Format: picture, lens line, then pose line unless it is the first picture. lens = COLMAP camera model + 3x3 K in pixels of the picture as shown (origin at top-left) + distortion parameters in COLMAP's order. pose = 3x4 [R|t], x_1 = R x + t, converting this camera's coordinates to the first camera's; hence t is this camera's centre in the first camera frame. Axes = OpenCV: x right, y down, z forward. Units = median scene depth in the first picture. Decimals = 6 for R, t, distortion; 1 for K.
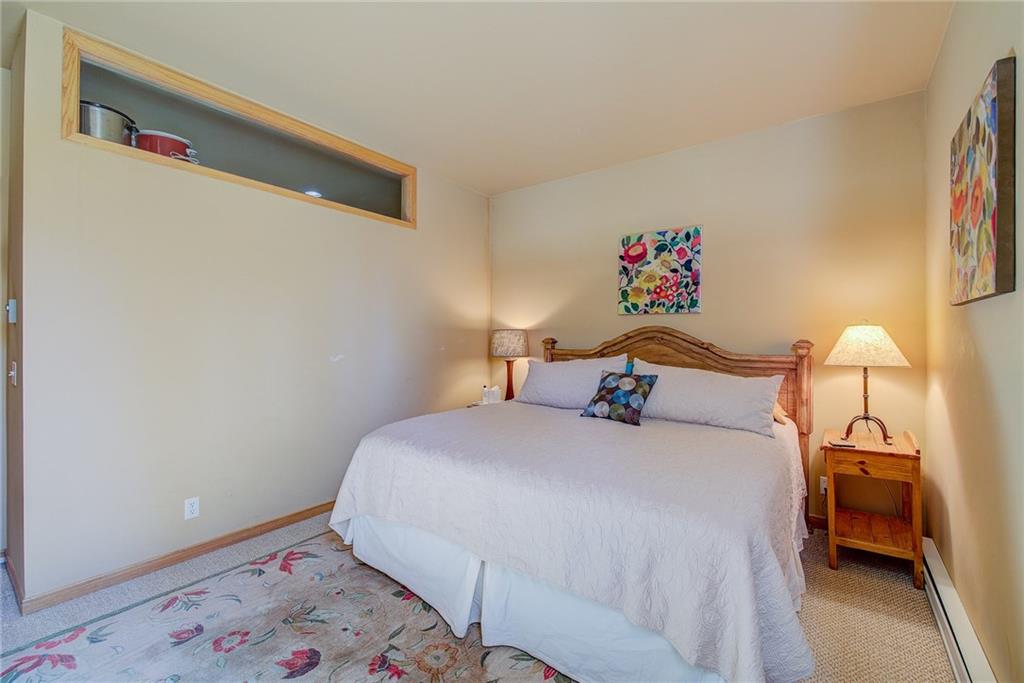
lens RADIAL K [[435.3, 0, 513.2], [0, 435.3, 338.0], [0, 0, 1]] dist [0.016991, -0.010118]
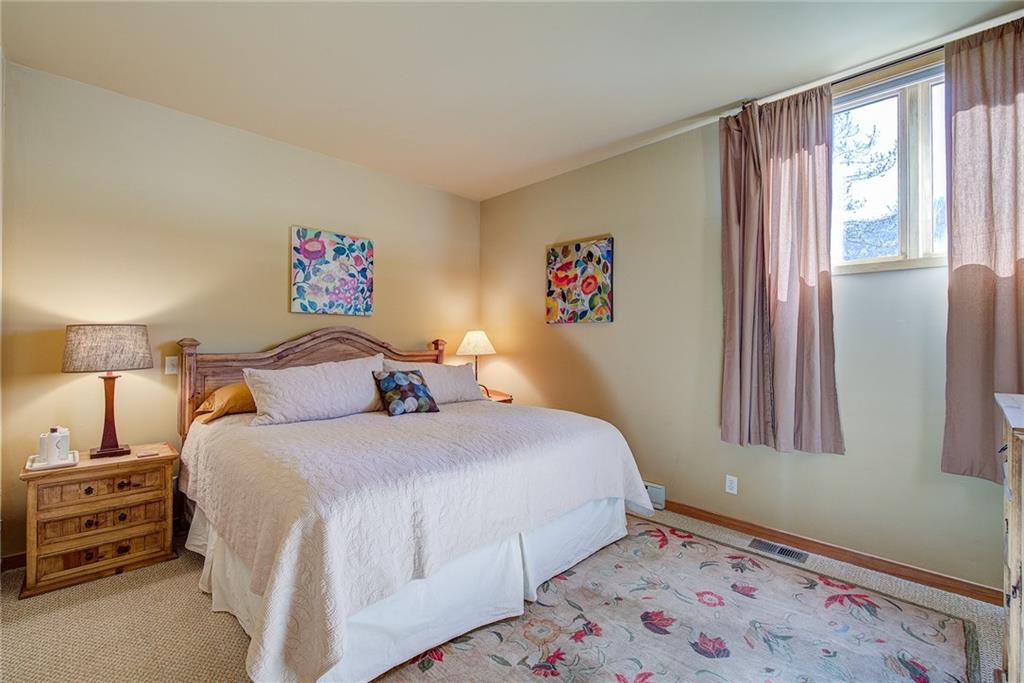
lens RADIAL K [[435.3, 0, 513.2], [0, 435.3, 338.0], [0, 0, 1]] dist [0.016991, -0.010118]
pose [[0.143481, -0.001151, 0.989652, -0.623122], [-0.002803, 0.999995, 0.001570, -0.003401], [-0.989649, -0.002999, 0.143477, 0.448467]]
